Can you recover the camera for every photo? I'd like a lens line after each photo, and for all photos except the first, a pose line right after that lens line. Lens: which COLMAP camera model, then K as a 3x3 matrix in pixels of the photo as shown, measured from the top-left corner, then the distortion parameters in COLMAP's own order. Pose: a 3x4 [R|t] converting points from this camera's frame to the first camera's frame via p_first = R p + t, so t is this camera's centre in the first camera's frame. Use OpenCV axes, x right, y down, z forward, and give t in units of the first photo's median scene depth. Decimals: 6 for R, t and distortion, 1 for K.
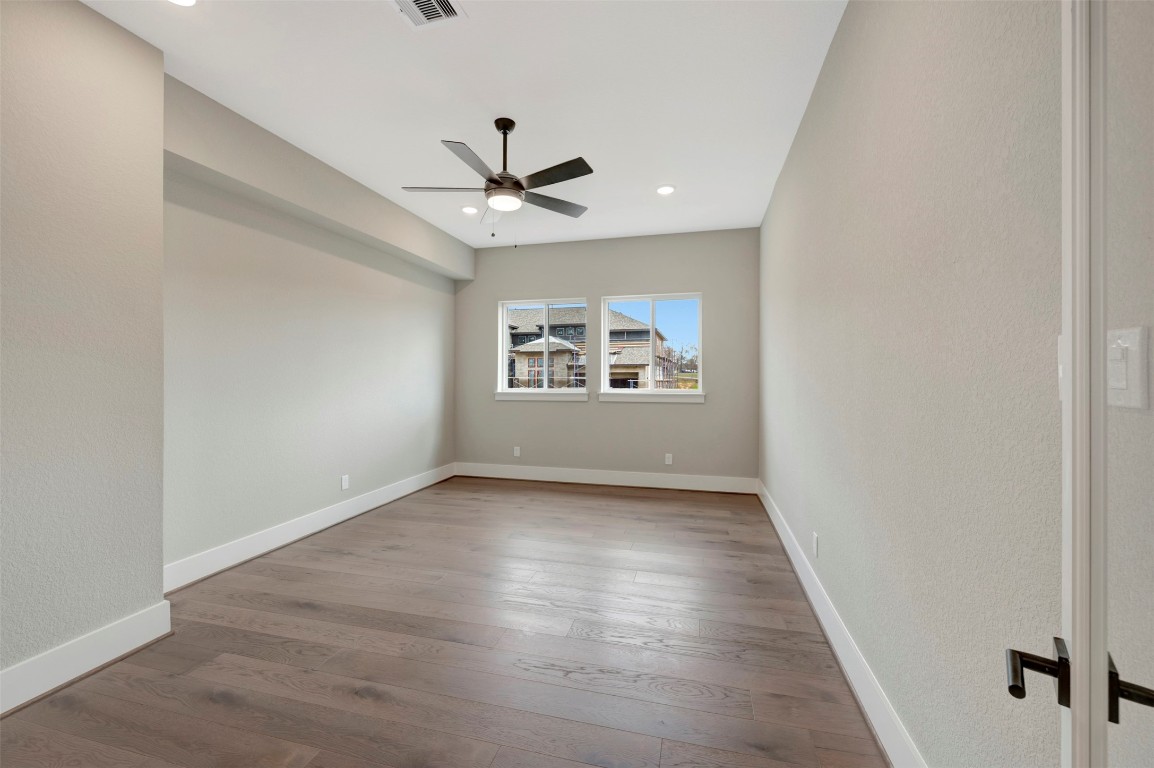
lens RADIAL K [[455.4, 0, 579.9], [0, 455.4, 371.7], [0, 0, 1]] dist [0.000064, -0.000405]
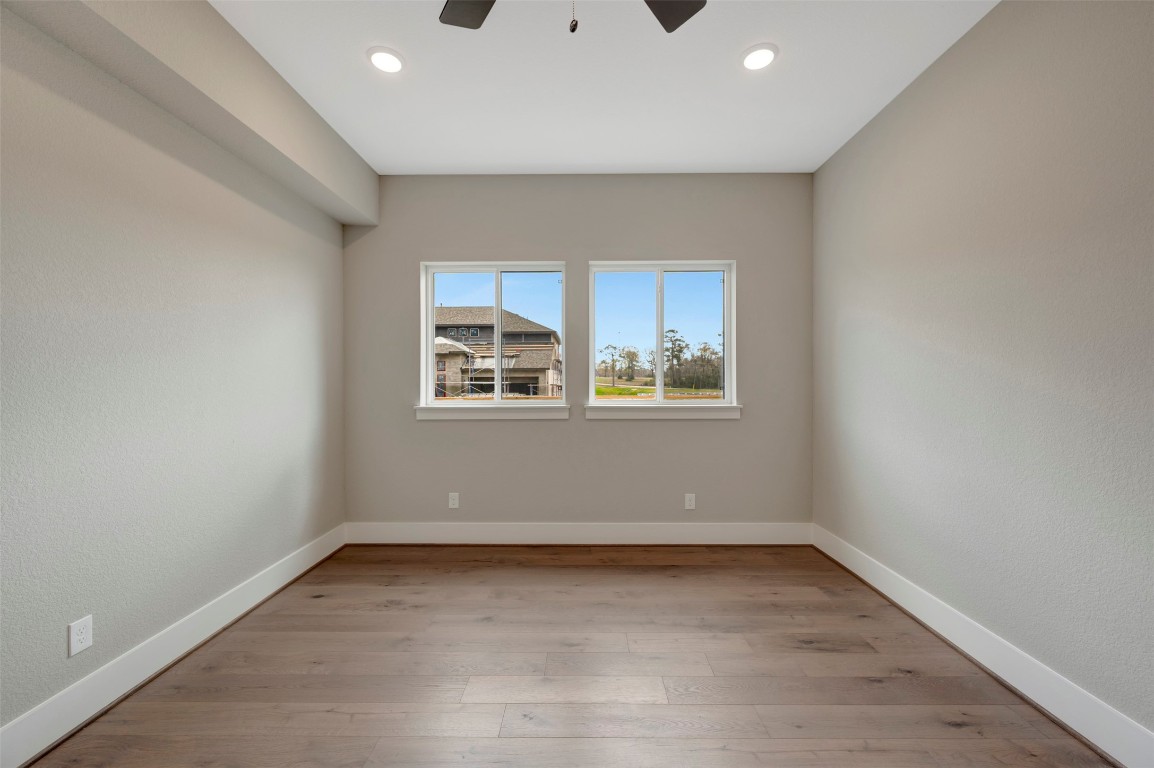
lens RADIAL K [[462.1, 0, 582.0], [0, 462.1, 381.0], [0, 0, 1]] dist [0.000001, -0.000192]
pose [[0.970802, -0.002599, 0.239870, -0.115143], [0.000098, 0.999946, 0.010438, 0.002813], [-0.239884, -0.010110, 0.970749, 0.326590]]
